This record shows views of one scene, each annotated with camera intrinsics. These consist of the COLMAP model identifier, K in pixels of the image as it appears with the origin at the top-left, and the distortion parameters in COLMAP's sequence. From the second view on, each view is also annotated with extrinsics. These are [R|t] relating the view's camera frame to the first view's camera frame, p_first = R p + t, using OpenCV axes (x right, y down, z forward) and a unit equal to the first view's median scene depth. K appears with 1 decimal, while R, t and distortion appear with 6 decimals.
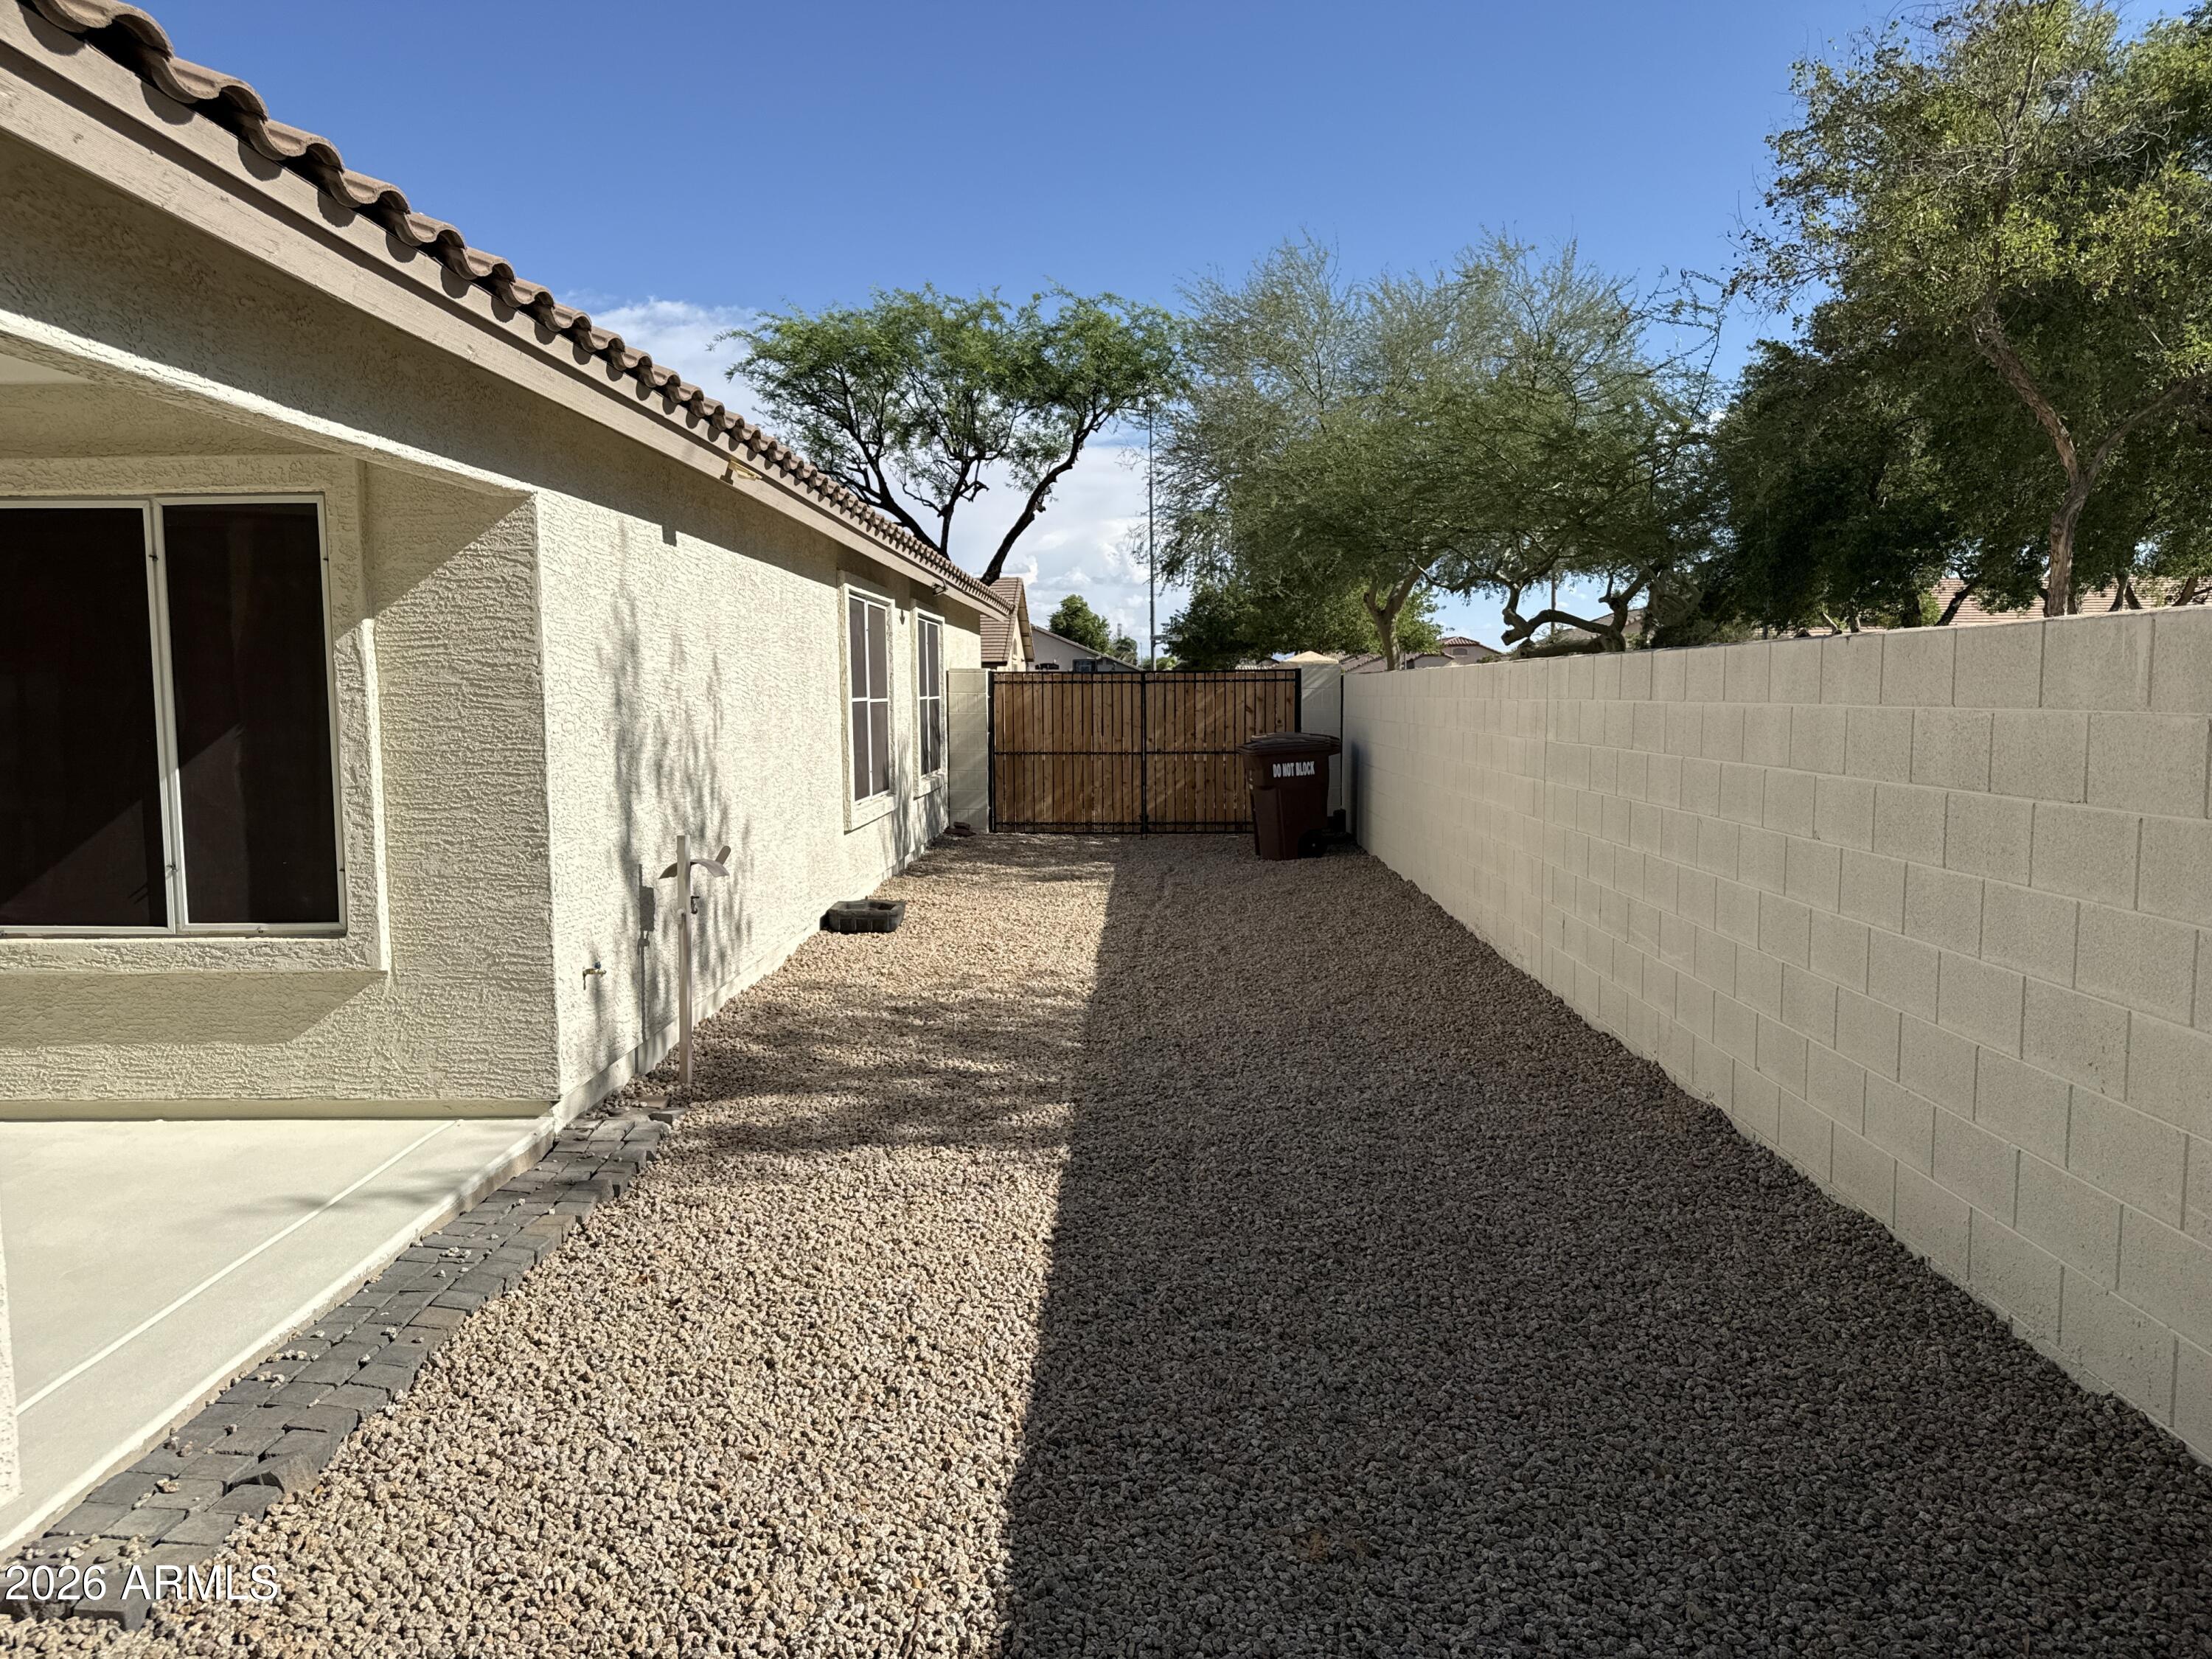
lens RADIAL K [[1568.5, 0, 1112.3], [0, 1568.5, 848.2], [0, 0, 1]] dist [0.037672, -0.084392]
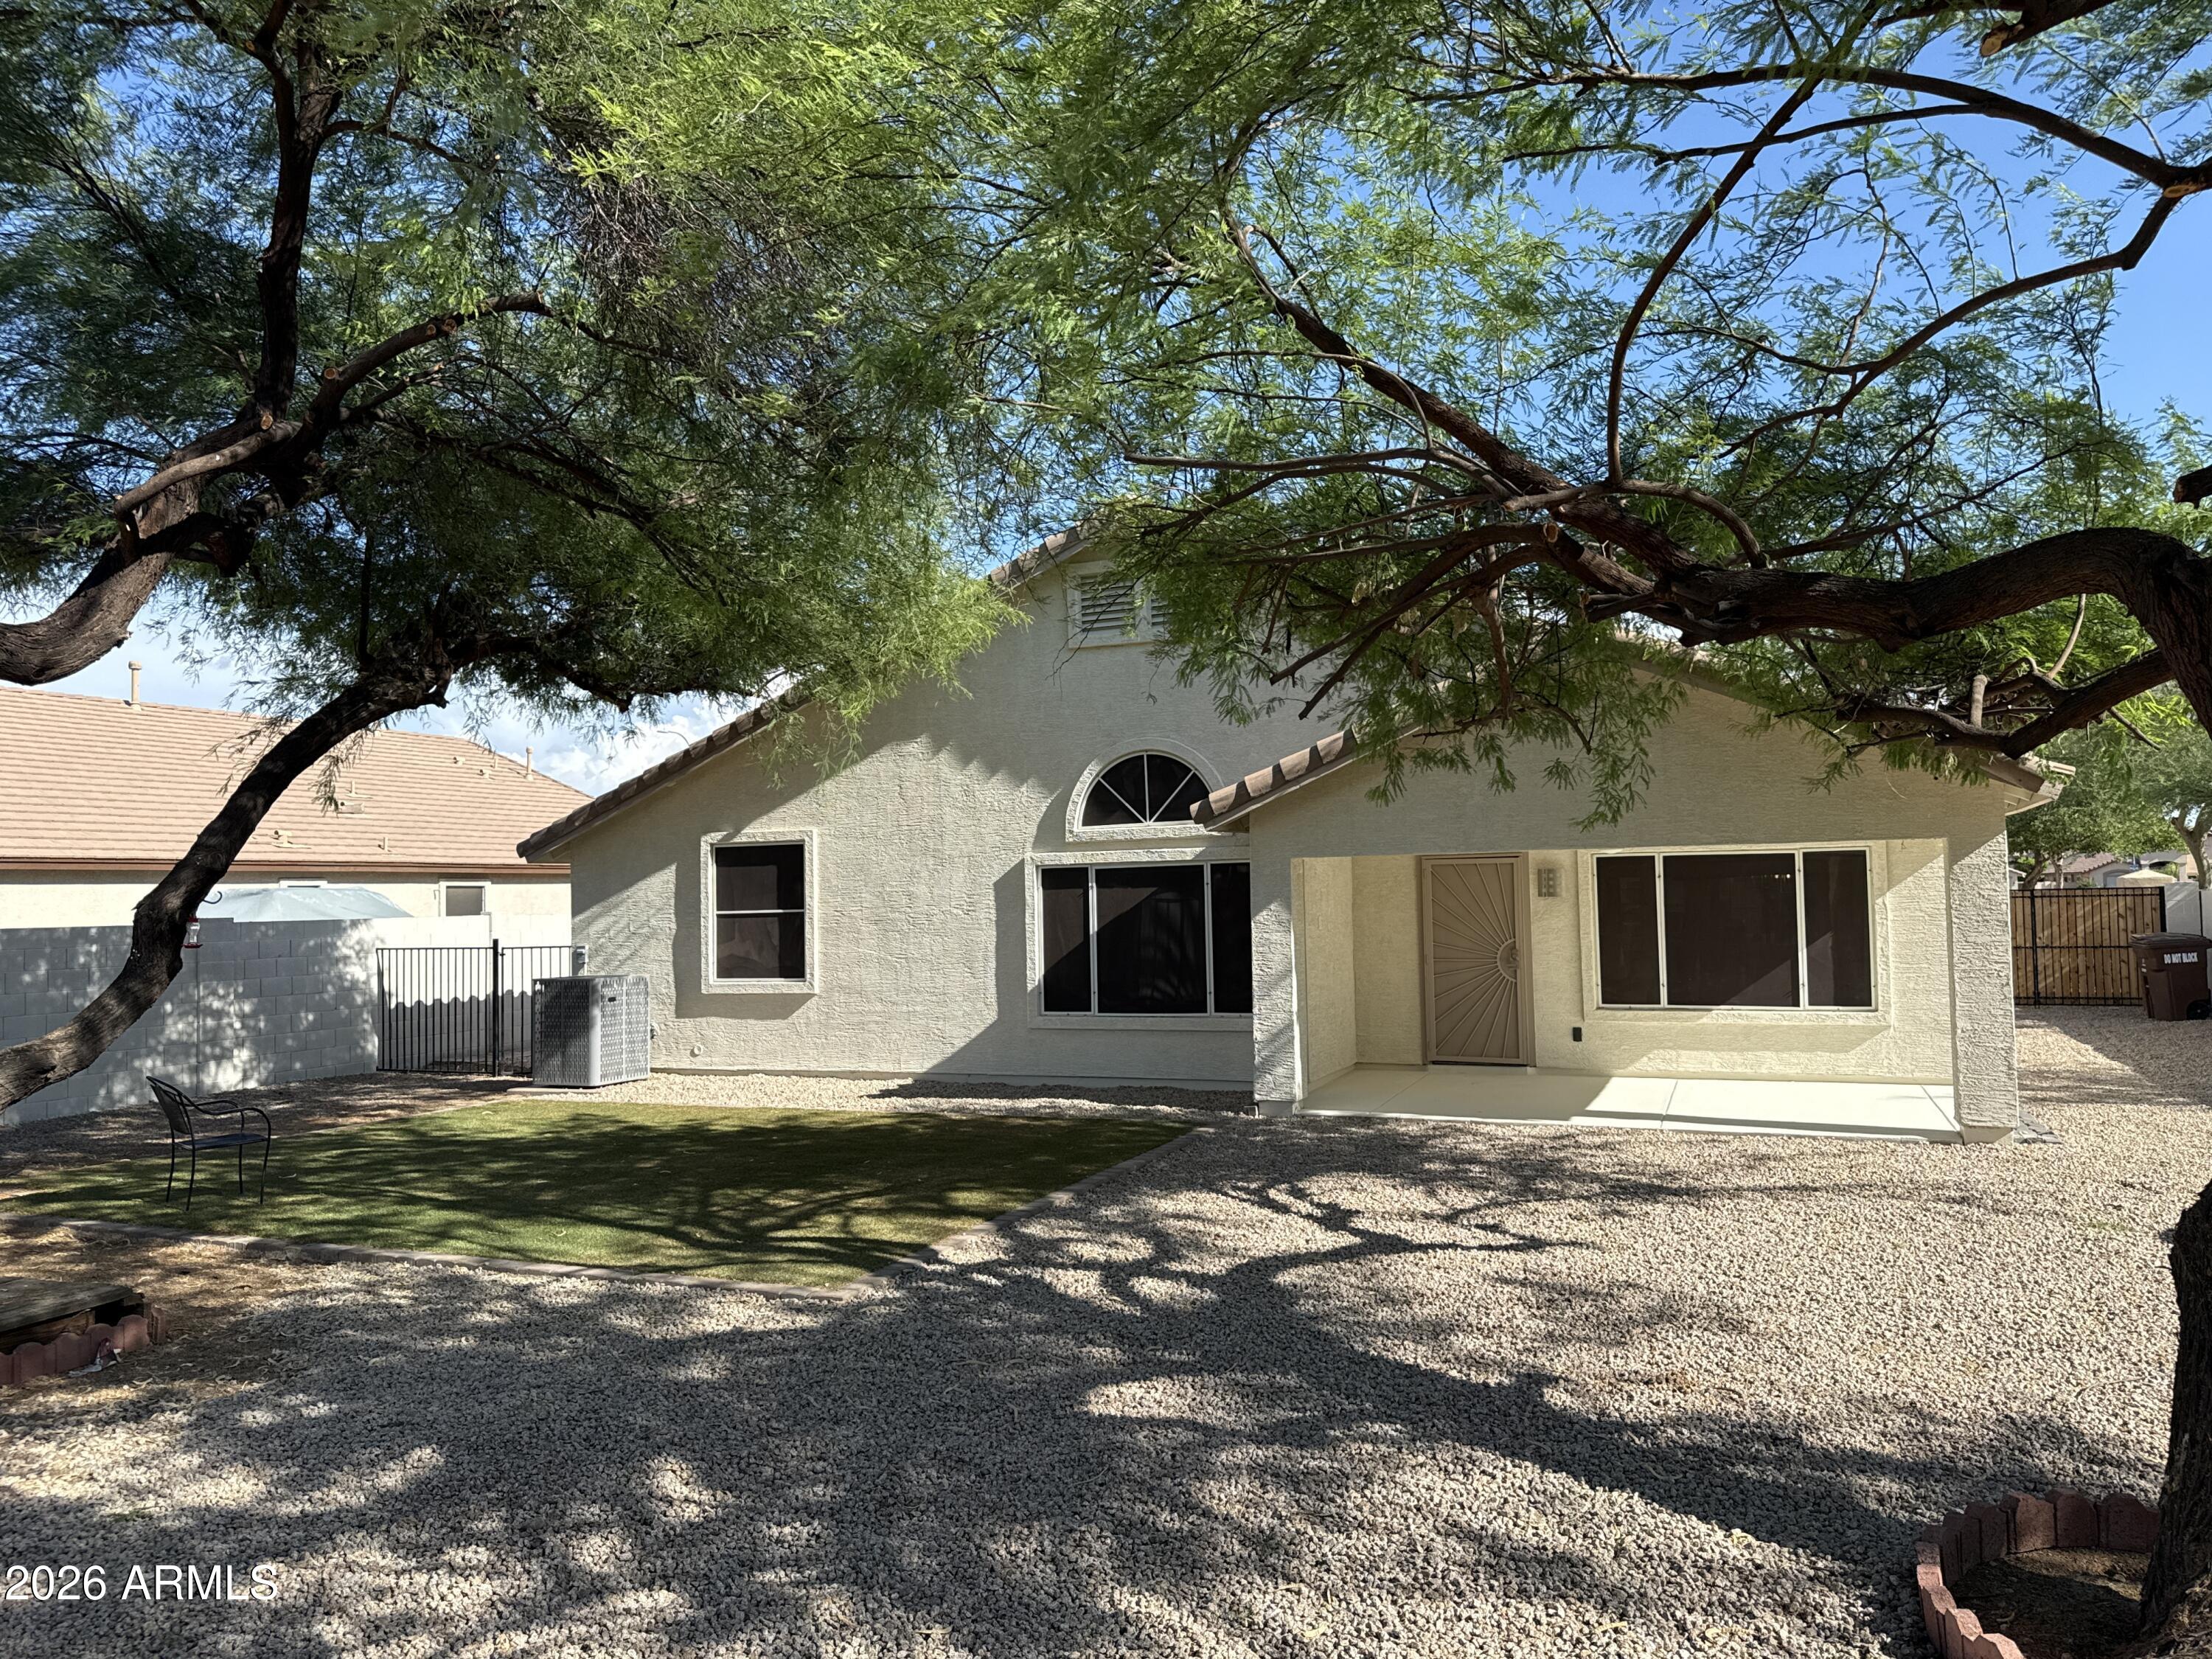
lens RADIAL K [[1568.5, 0, 1112.3], [0, 1568.5, 848.2], [0, 0, 1]] dist [0.037672, -0.084392]
pose [[0.926660, -0.018911, -0.375425, -0.368655], [-0.028387, 0.992362, -0.120053, 0.074471], [0.374828, 0.121905, 0.919045, -1.048738]]
